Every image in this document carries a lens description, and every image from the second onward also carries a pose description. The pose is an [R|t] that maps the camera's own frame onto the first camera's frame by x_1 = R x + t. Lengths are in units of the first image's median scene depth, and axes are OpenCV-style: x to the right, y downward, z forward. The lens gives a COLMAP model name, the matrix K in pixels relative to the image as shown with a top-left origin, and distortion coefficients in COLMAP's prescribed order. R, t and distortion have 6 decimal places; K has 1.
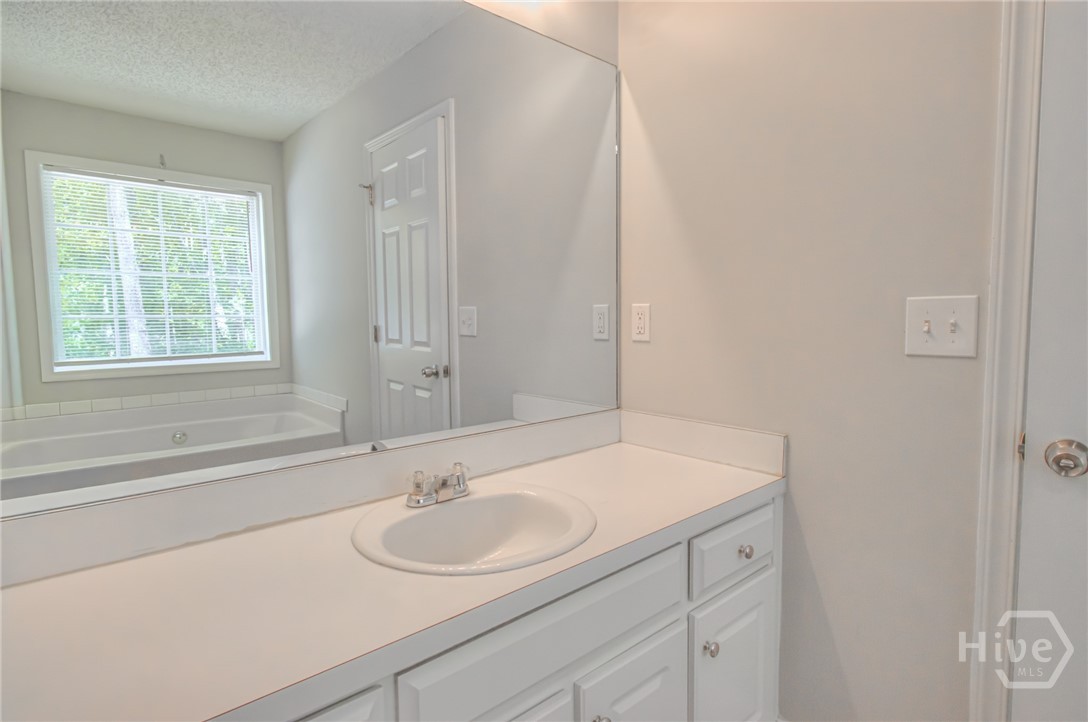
lens RADIAL K [[572.4, 0, 555.1], [0, 572.4, 358.3], [0, 0, 1]] dist [-0.019363, -0.000076]
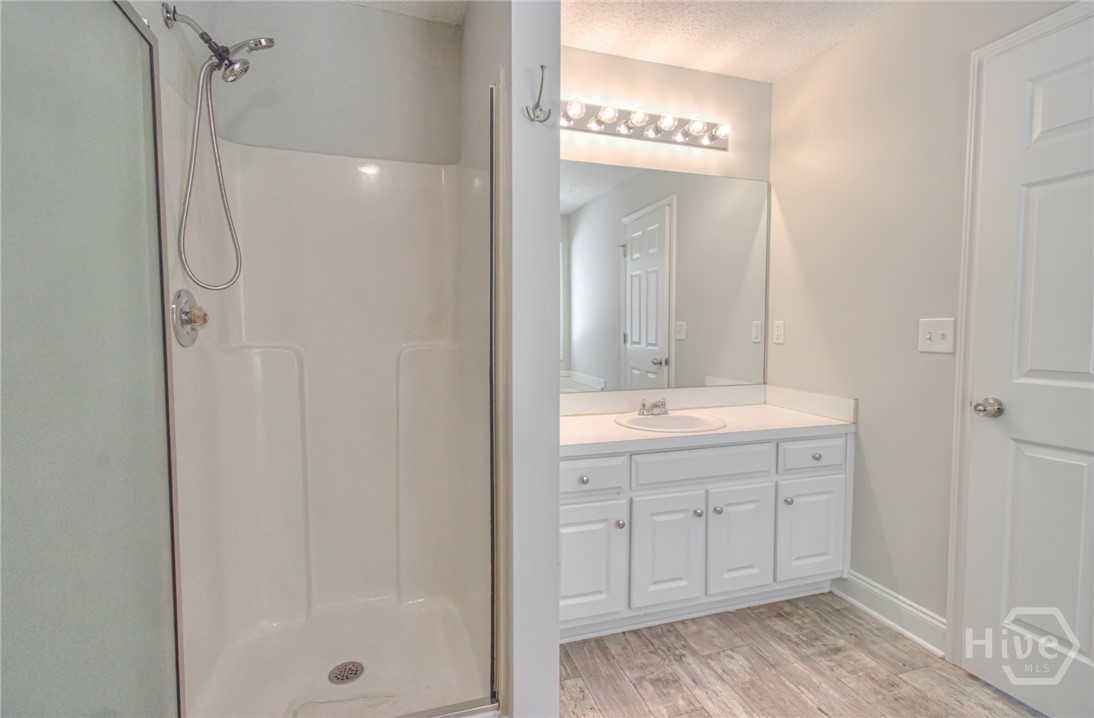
lens RADIAL K [[509.6, 0, 555.2], [0, 509.6, 359.7], [0, 0, 1]] dist [-0.004667, 0.001109]
pose [[0.908106, 0.031376, -0.417562, 0.152340], [-0.034502, 0.999405, 0.000061, 0.034152], [0.417316, 0.014351, 0.908648, -0.534415]]
